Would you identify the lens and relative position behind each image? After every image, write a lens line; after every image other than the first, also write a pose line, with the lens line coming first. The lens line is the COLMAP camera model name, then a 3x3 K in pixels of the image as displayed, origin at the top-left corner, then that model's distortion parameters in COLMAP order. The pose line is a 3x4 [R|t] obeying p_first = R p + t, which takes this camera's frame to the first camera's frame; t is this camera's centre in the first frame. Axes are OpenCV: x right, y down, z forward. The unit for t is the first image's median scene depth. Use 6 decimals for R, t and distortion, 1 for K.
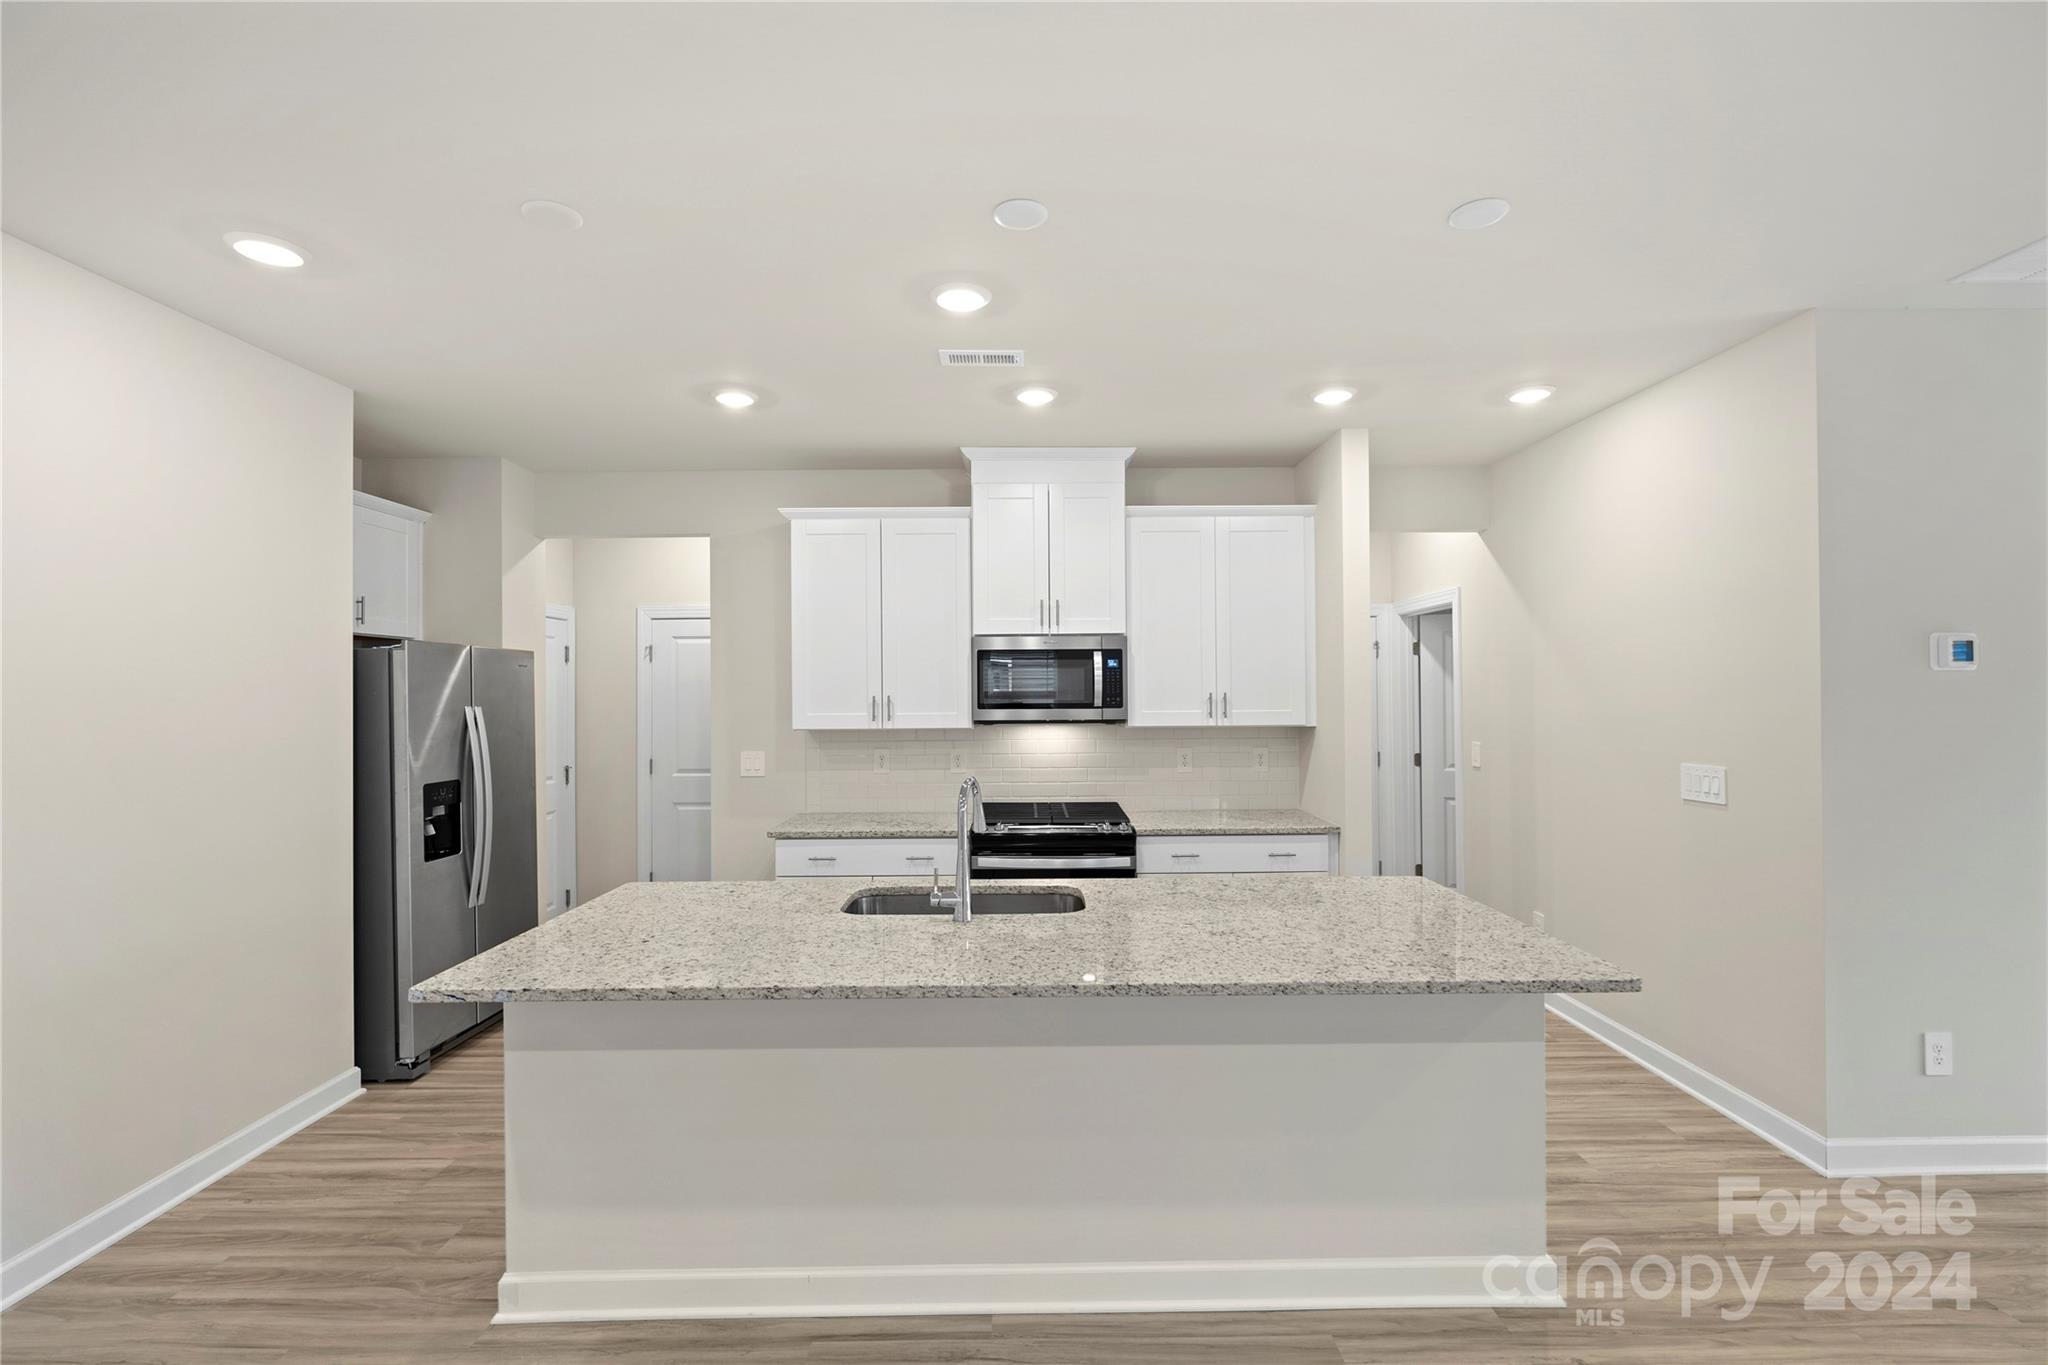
lens RADIAL K [[913.5, 0, 1025.2], [0, 913.5, 691.8], [0, 0, 1]] dist [-0.001678, 0.000116]
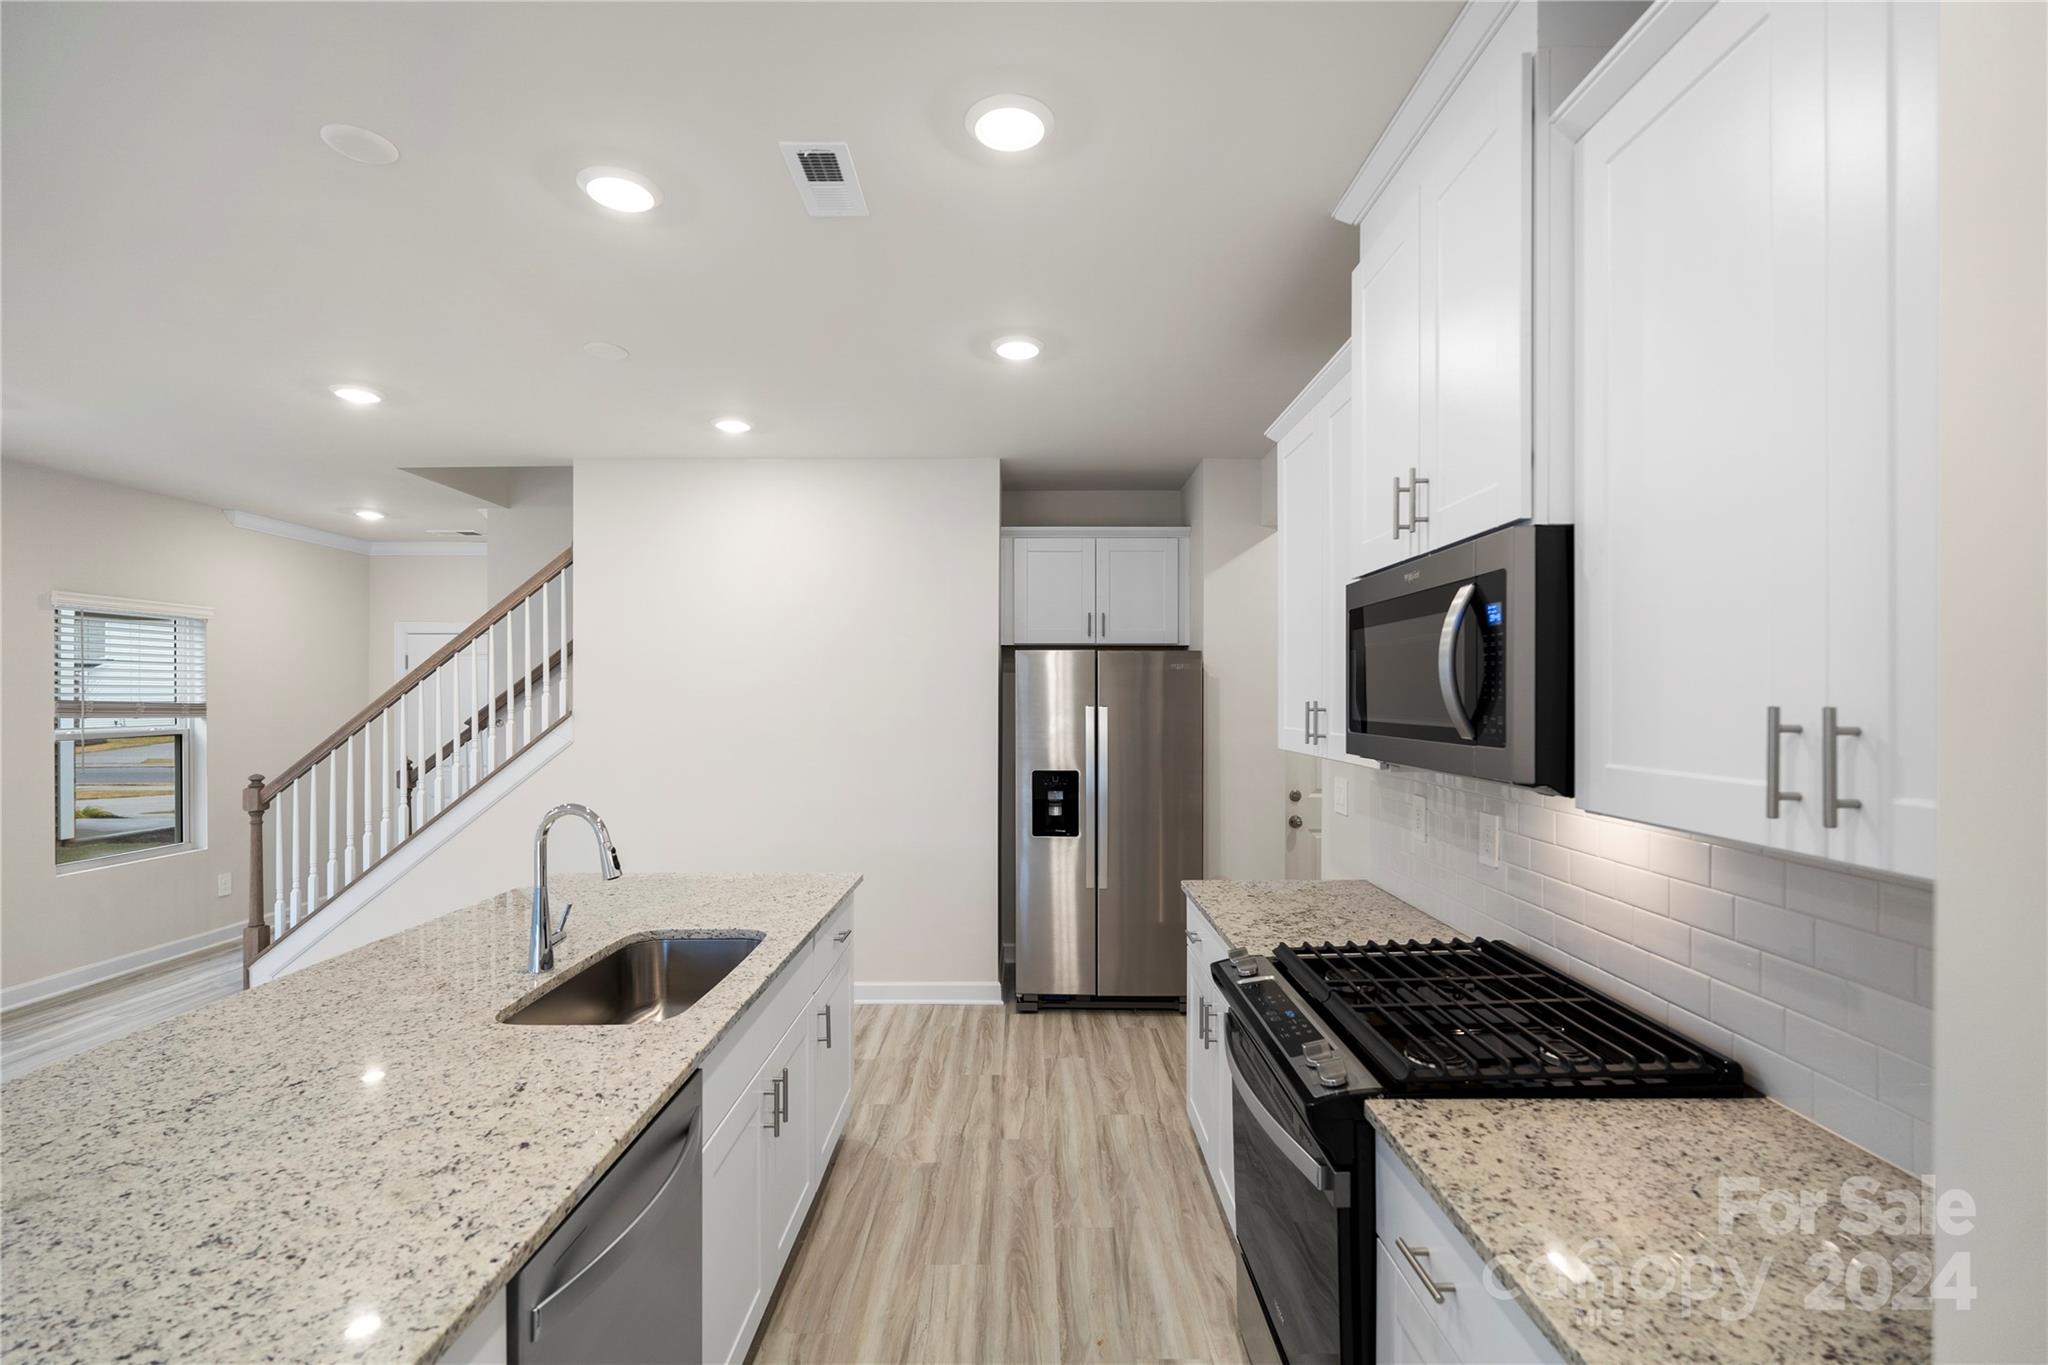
lens RADIAL K [[905.5, 0, 1028.0], [0, 905.5, 702.3], [0, 0, 1]] dist [-0.002240, 0.000036]
pose [[-0.000768, 0.014020, -0.999901, 0.433104], [0.002012, 0.999900, 0.014019, -0.003110], [0.999998, -0.002001, -0.000796, 0.830161]]
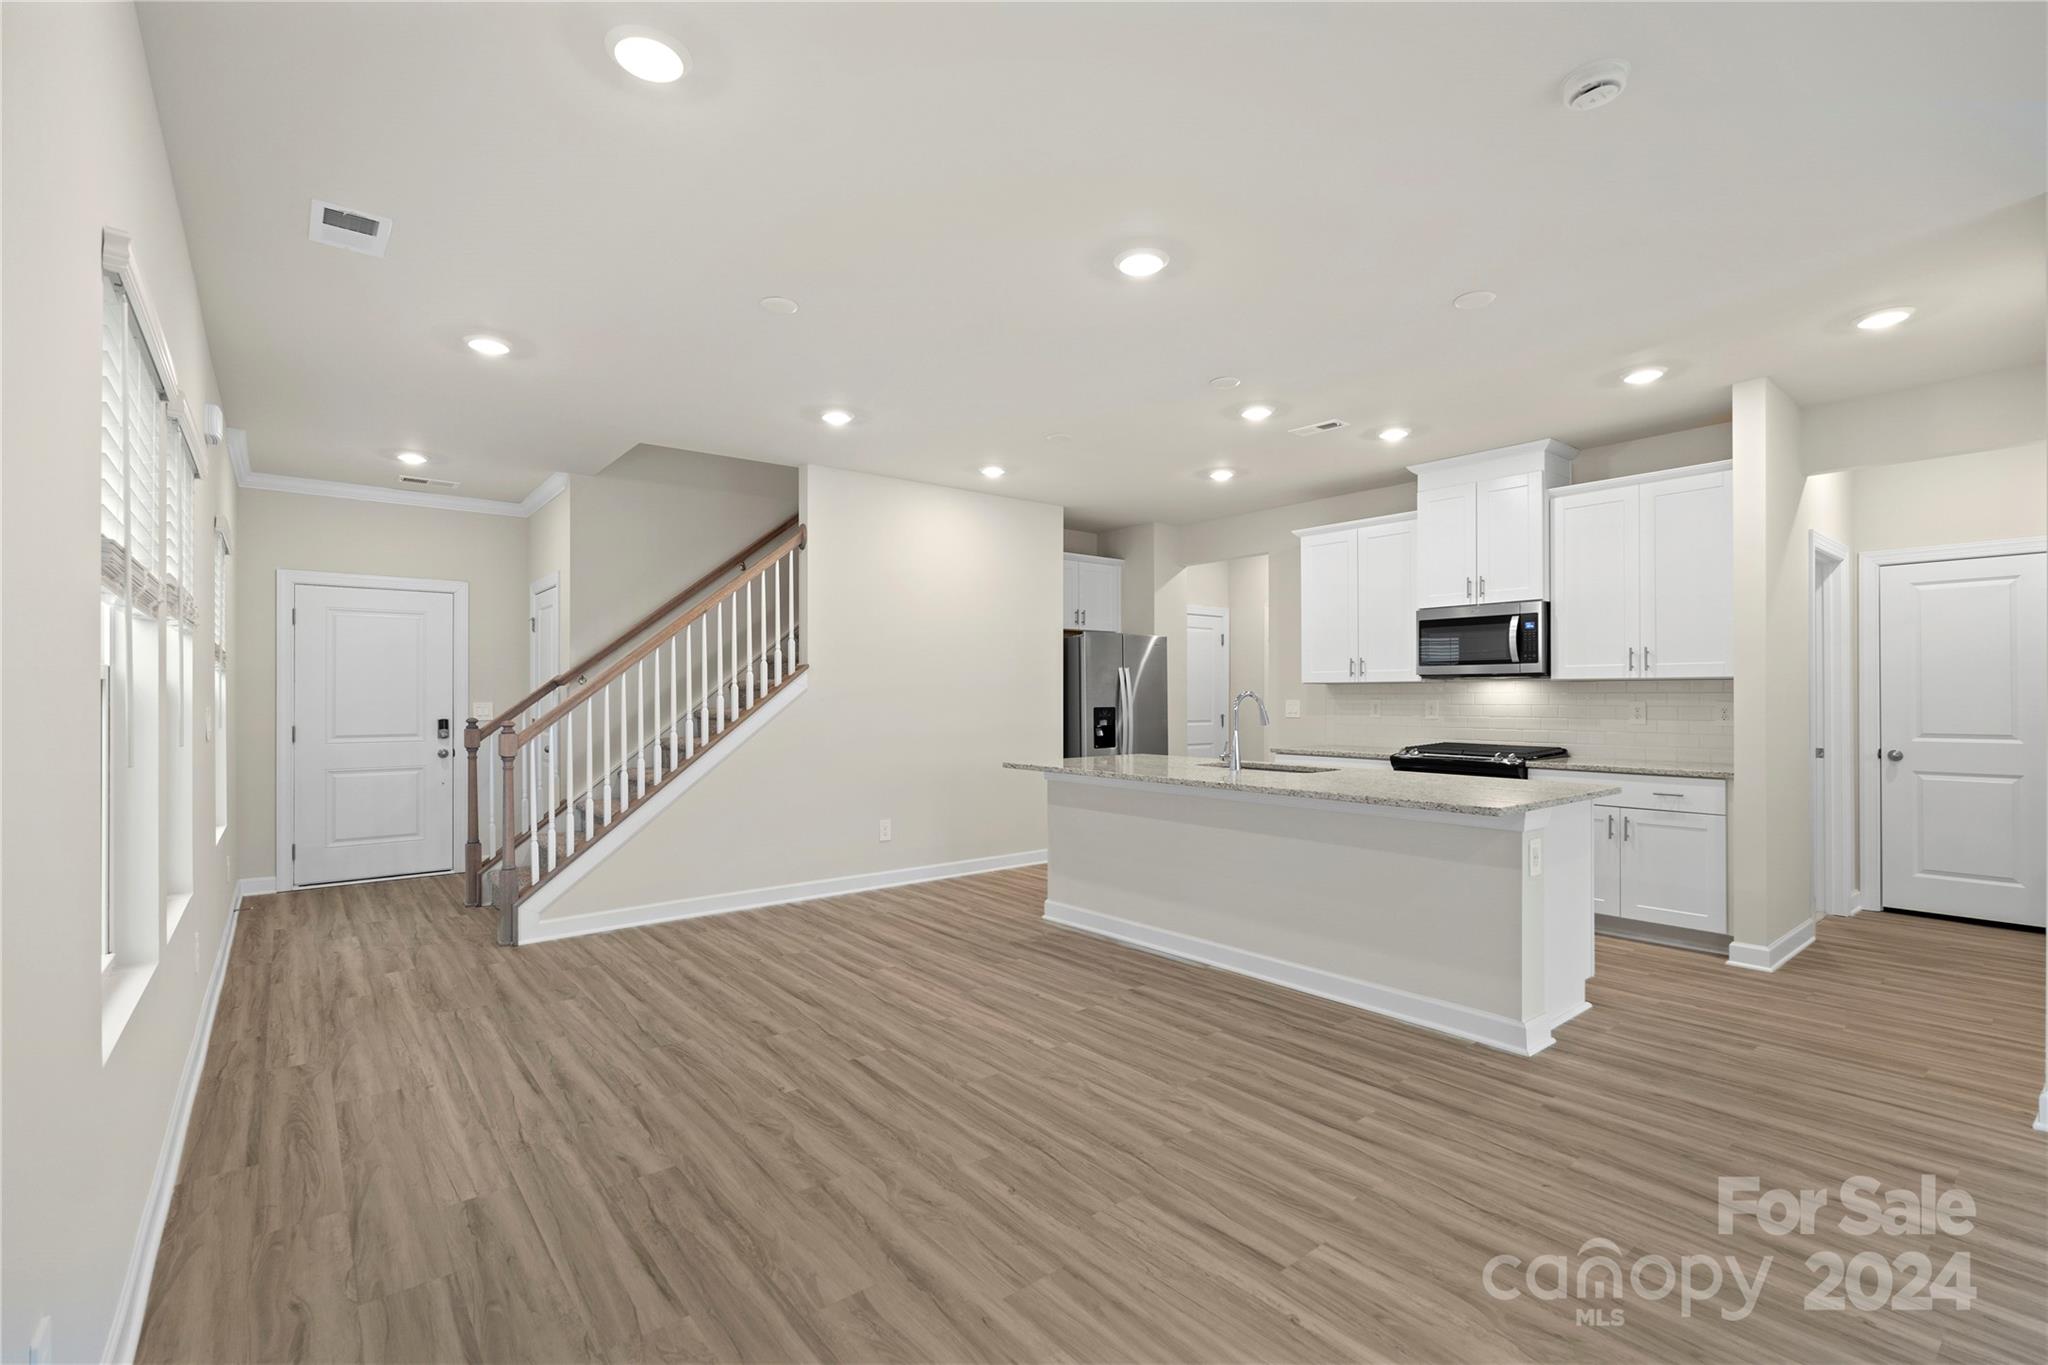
lens RADIAL K [[913.5, 0, 1025.2], [0, 913.5, 691.8], [0, 0, 1]] dist [-0.001678, 0.000116]
pose [[0.625000, 0.003235, -0.780618, 0.612300], [-0.002092, 0.999995, 0.002469, 0.053820], [0.780622, 0.000090, 0.625003, -0.249111]]
